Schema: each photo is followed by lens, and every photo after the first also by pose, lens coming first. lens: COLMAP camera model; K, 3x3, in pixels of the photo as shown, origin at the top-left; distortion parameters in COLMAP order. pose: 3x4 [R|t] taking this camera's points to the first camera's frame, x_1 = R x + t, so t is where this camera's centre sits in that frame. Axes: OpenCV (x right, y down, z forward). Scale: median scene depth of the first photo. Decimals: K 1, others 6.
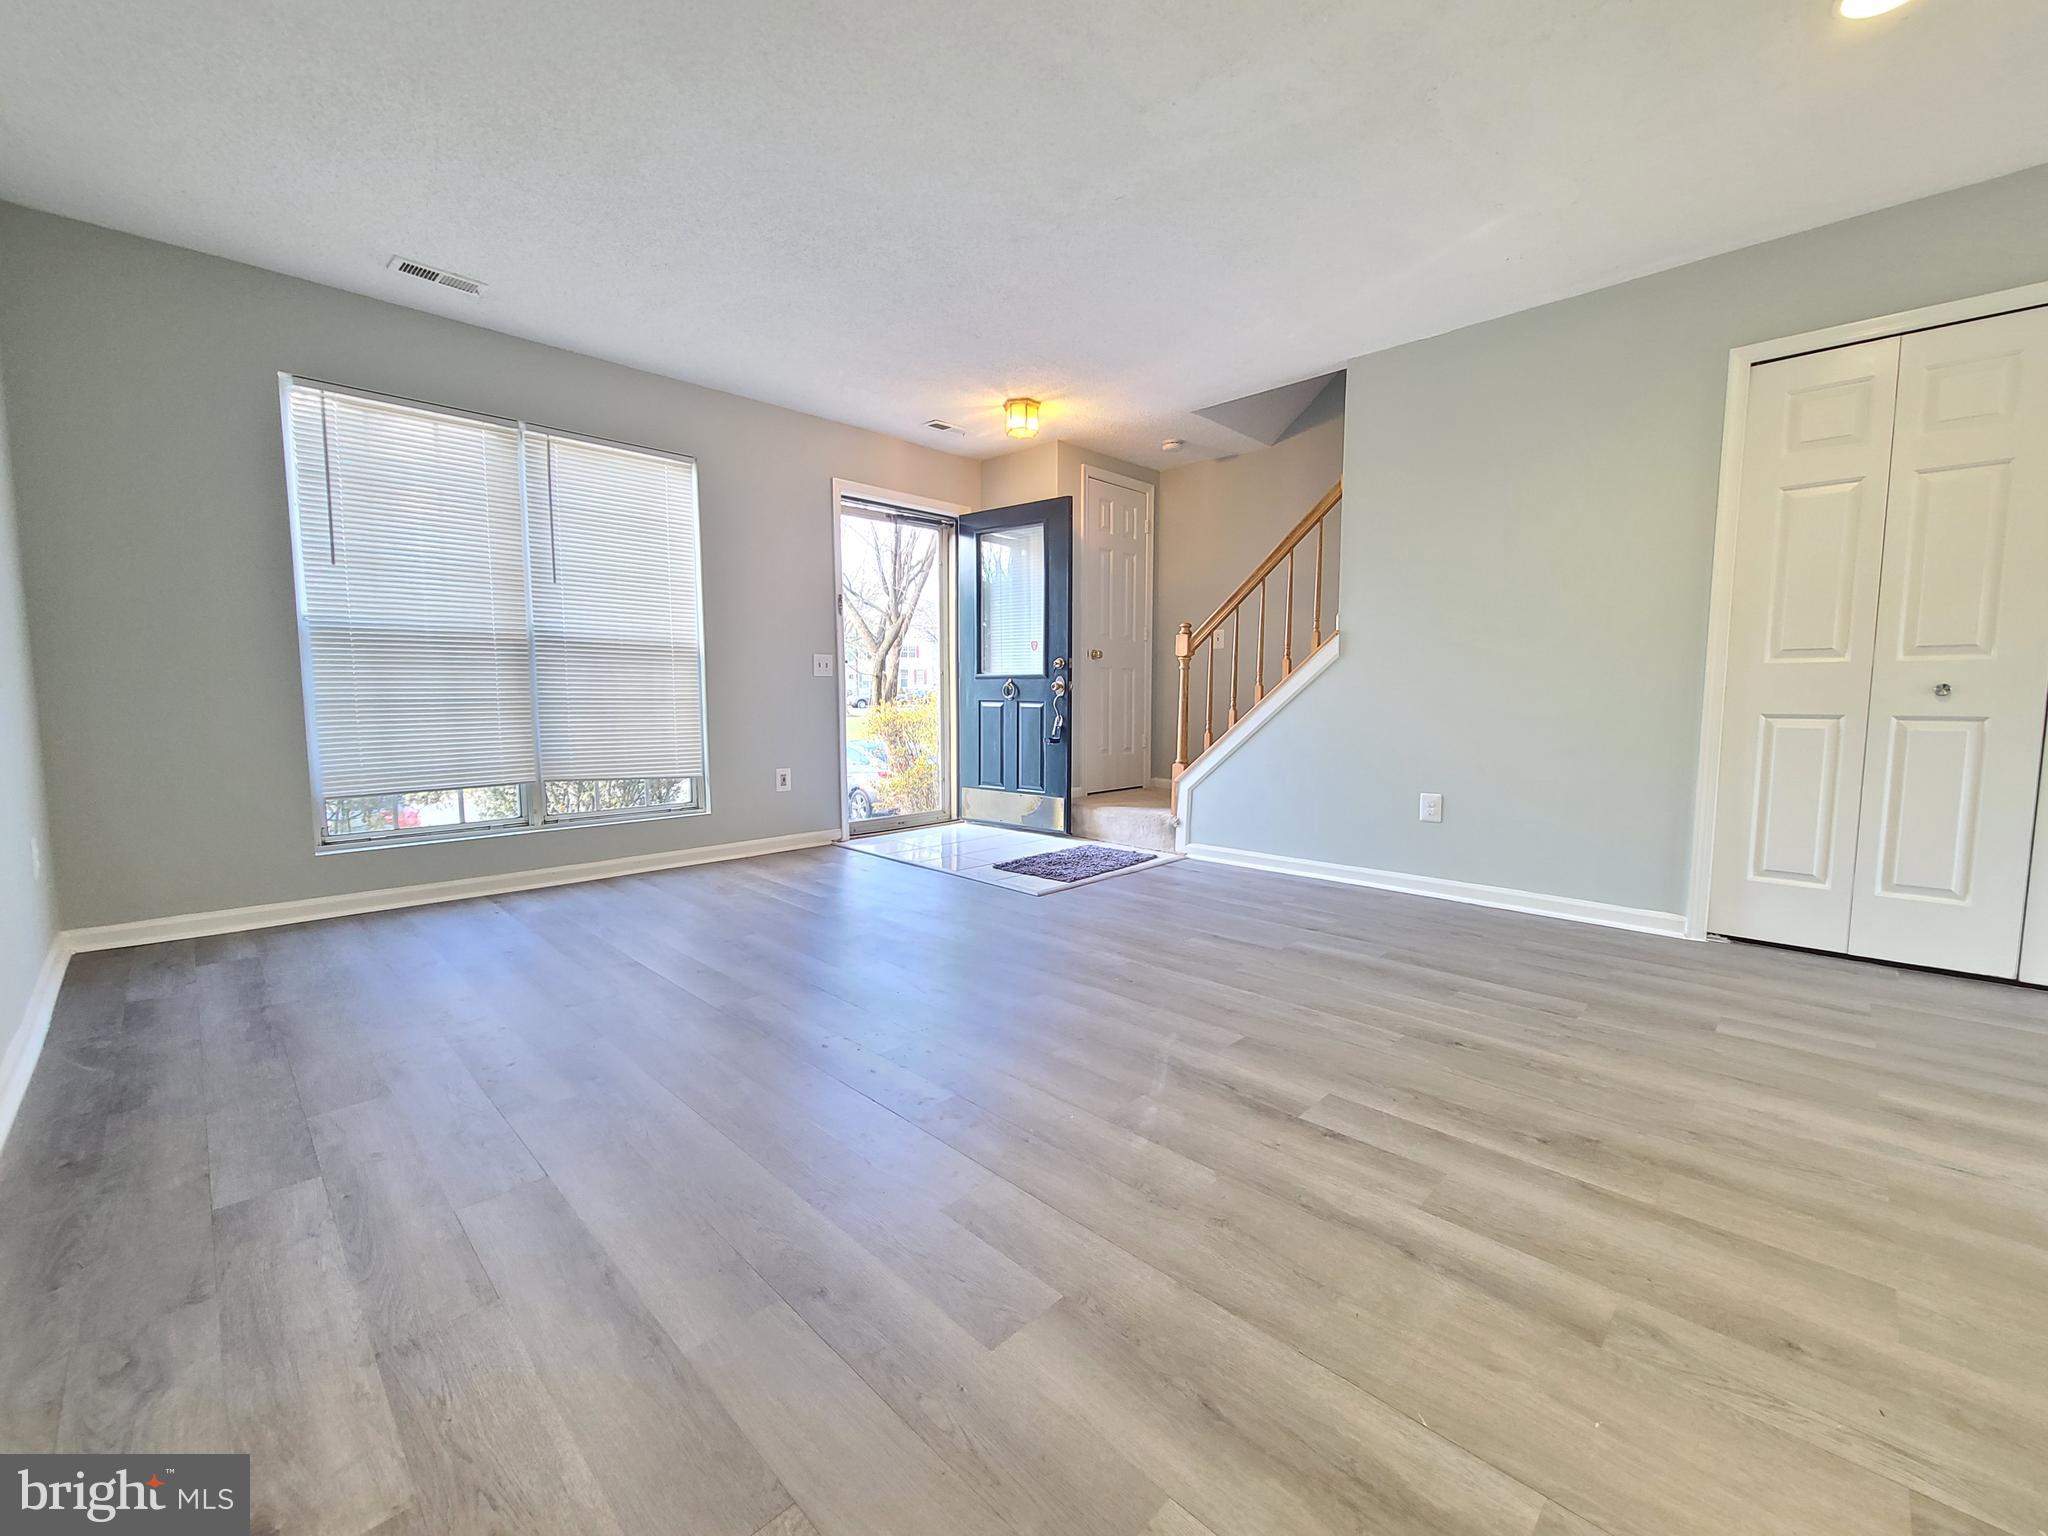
lens RADIAL K [[832.4, 0, 1045.7], [0, 832.4, 764.7], [0, 0, 1]] dist [0.001996, -0.002257]
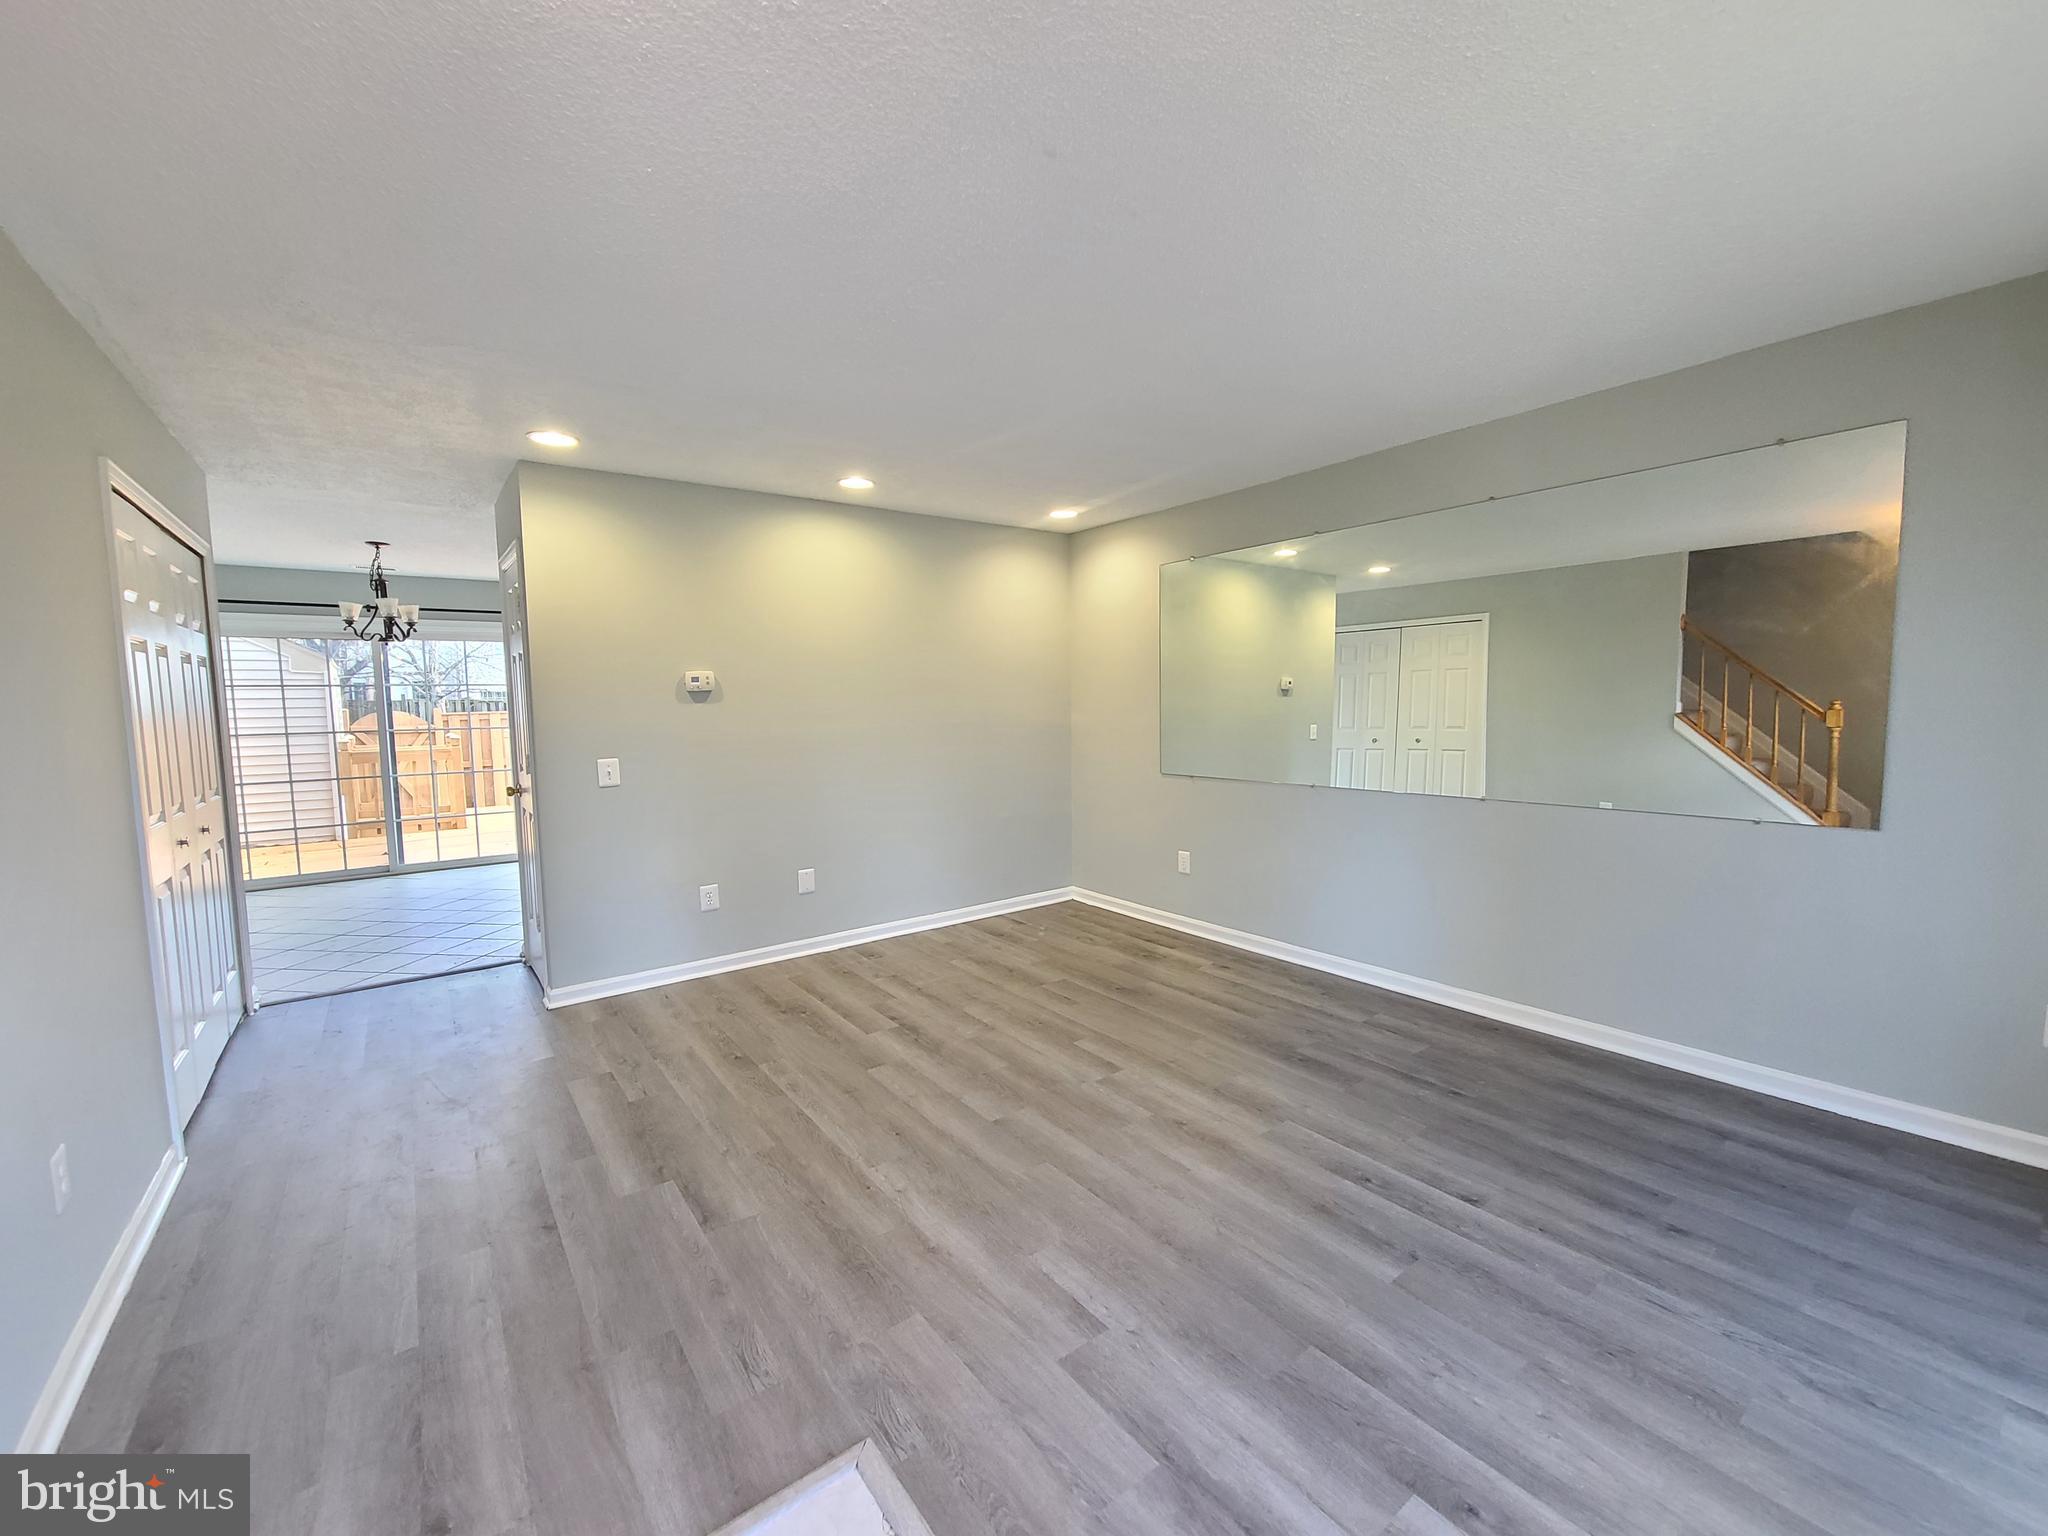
lens RADIAL K [[832.4, 0, 1036.5], [0, 832.4, 755.2], [0, 0, 1]] dist [0.001996, -0.002257]
pose [[-0.987600, 0.006370, 0.156860, -0.243925], [0.030709, 0.987713, 0.153234, -0.371123], [-0.153957, 0.156151, -0.975661, 2.072750]]
